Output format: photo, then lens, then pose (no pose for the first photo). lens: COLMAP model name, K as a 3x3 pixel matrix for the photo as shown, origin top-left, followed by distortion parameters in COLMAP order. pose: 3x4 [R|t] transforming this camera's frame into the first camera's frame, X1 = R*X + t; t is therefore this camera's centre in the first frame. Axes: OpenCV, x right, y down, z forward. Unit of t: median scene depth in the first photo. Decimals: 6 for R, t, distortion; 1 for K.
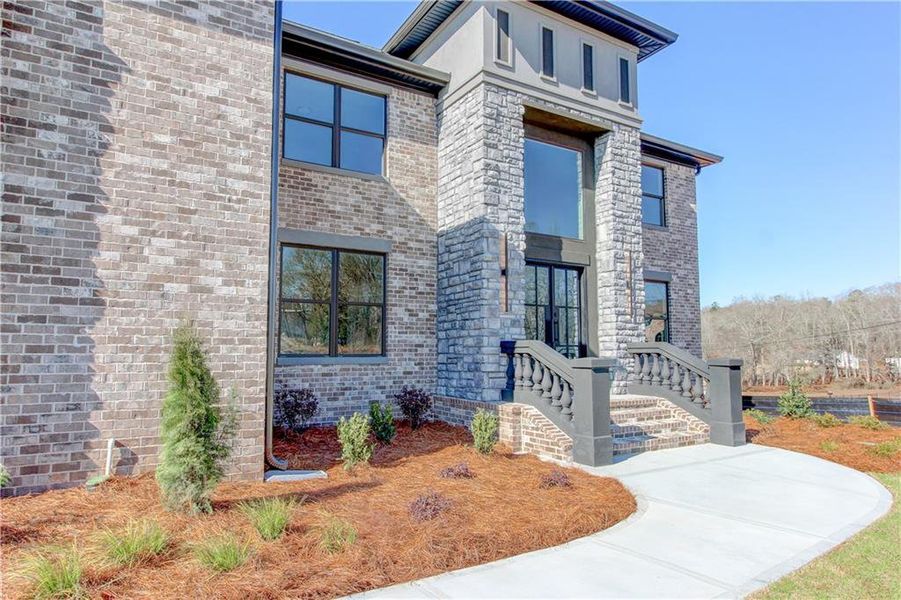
lens RADIAL K [[530.9, 0, 449.4], [0, 530.9, 304.5], [0, 0, 1]] dist [0.015963, -0.000390]
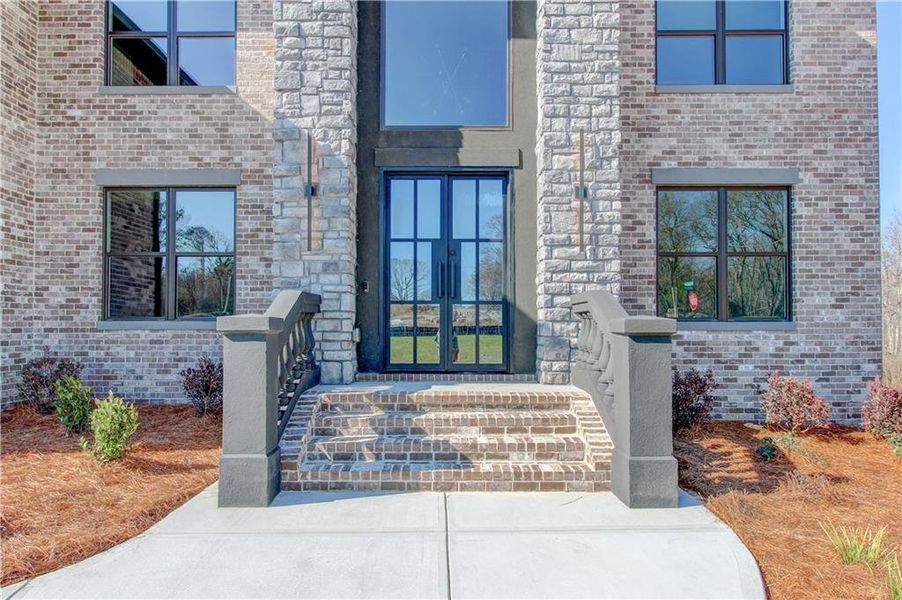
lens RADIAL K [[562.8, 0, 451.7], [0, 562.8, 309.7], [0, 0, 1]] dist [0.026663, -0.027546]
pose [[0.860666, -0.015692, -0.508928, 0.570949], [0.045233, 0.997929, 0.045725, 0.058576], [0.507156, -0.062375, 0.859594, 0.450144]]
